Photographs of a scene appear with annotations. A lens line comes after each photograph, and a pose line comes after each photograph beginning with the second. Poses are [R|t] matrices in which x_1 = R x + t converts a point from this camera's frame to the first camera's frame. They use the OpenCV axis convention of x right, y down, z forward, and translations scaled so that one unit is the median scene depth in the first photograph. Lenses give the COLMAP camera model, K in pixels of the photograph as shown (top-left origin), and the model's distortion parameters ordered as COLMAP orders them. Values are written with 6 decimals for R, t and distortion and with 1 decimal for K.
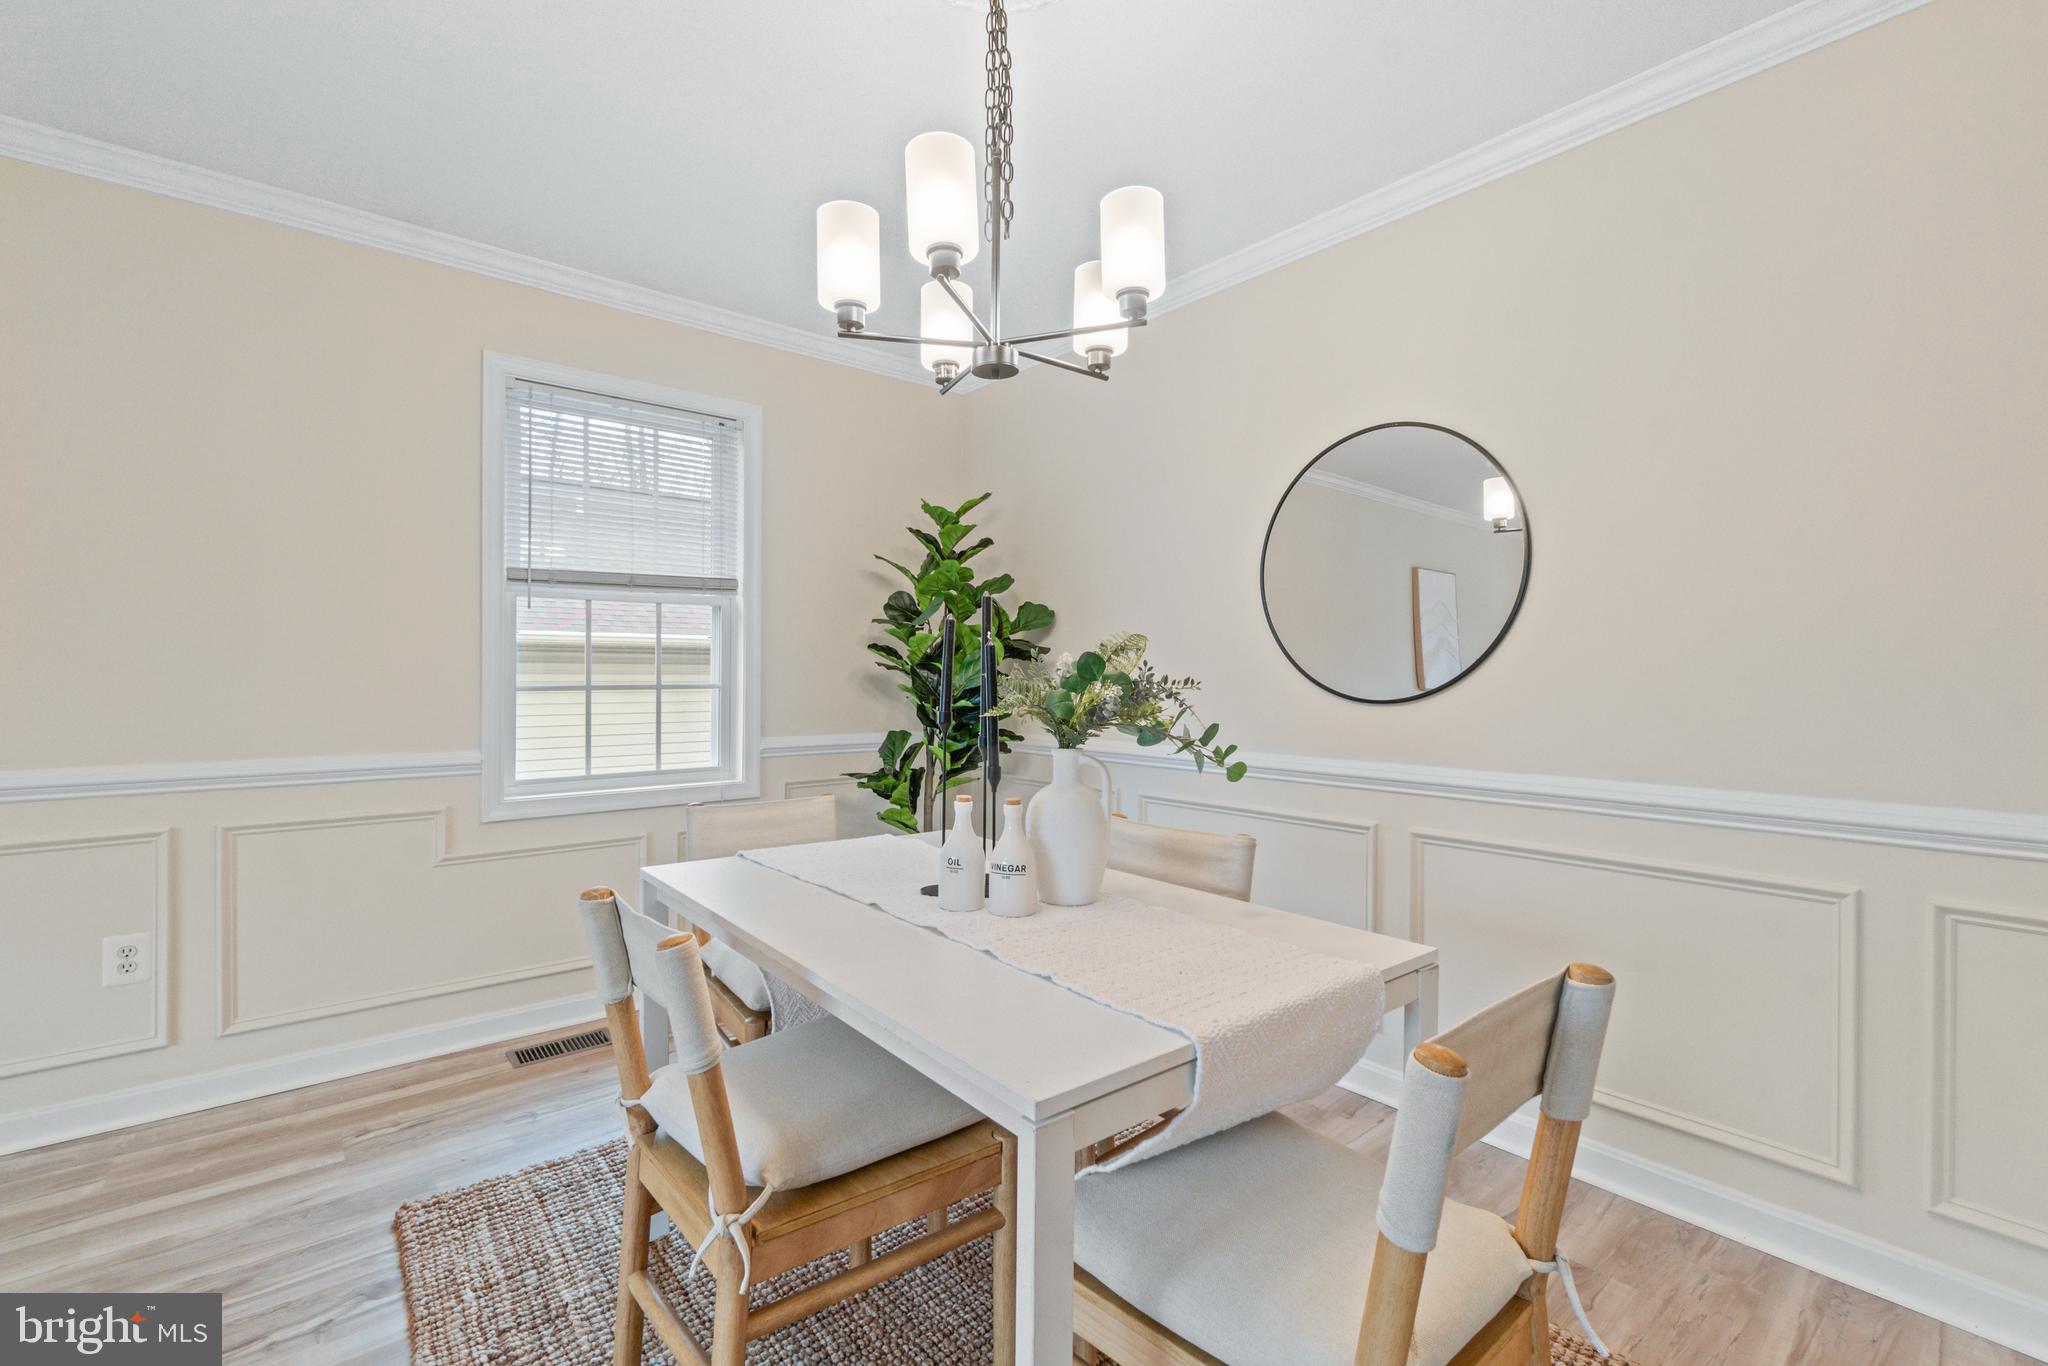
lens RADIAL K [[902.4, 0, 1004.8], [0, 902.4, 675.2], [0, 0, 1]] dist [-0.001465, -0.001280]
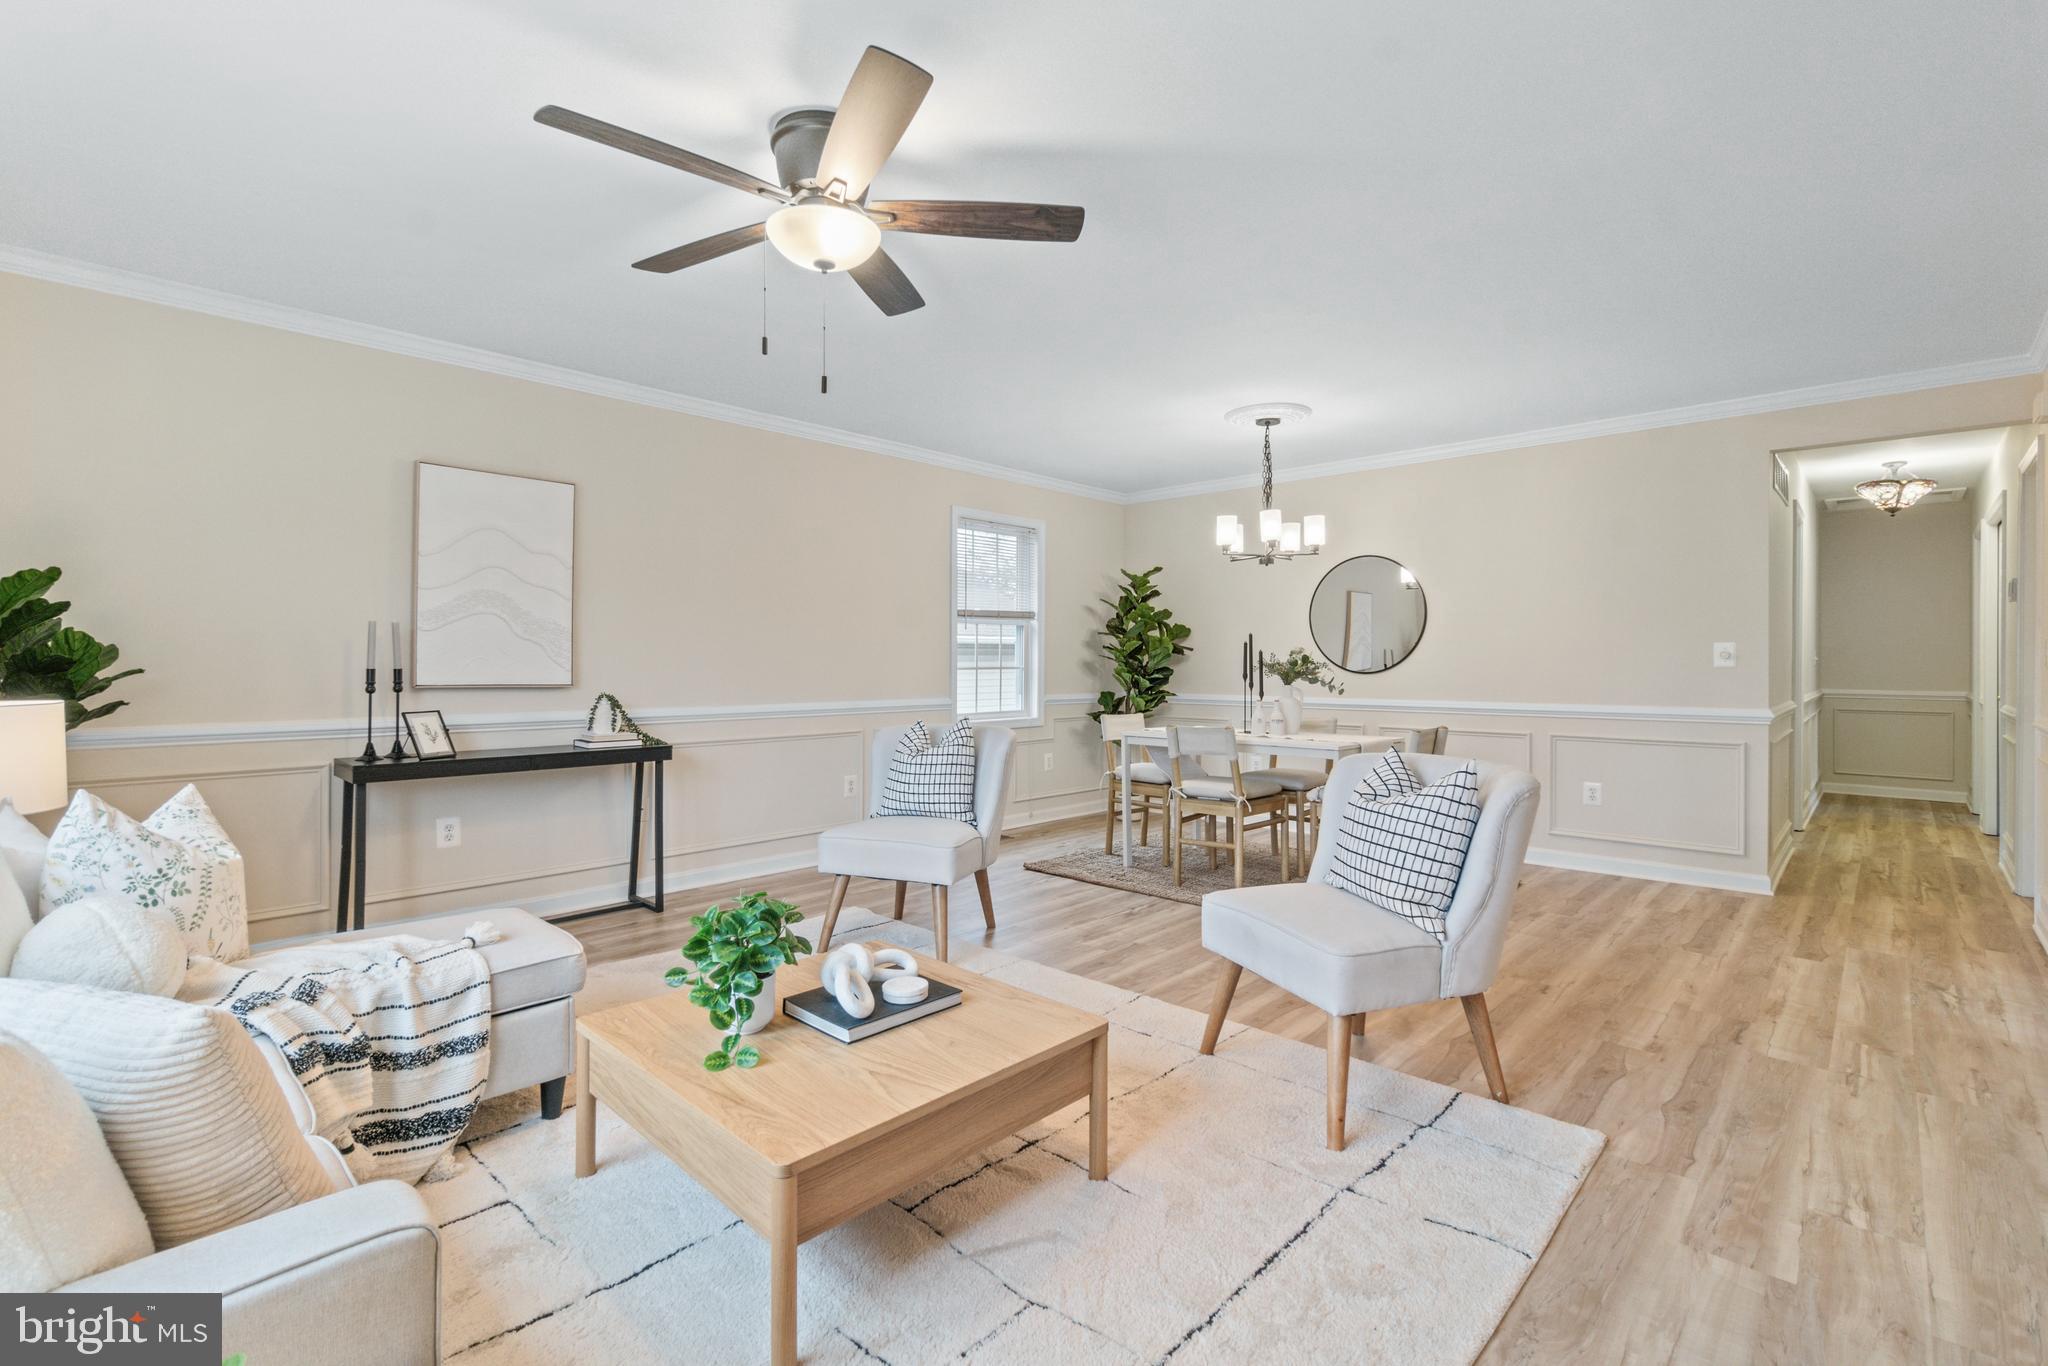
lens RADIAL K [[902.4, 0, 1018.2], [0, 902.4, 671.8], [0, 0, 1]] dist [-0.001465, -0.001280]
pose [[0.992466, -0.002819, 0.122489, -0.564401], [0.001318, 0.999923, 0.012330, -0.001792], [-0.122514, -0.012076, 0.992393, -0.894388]]
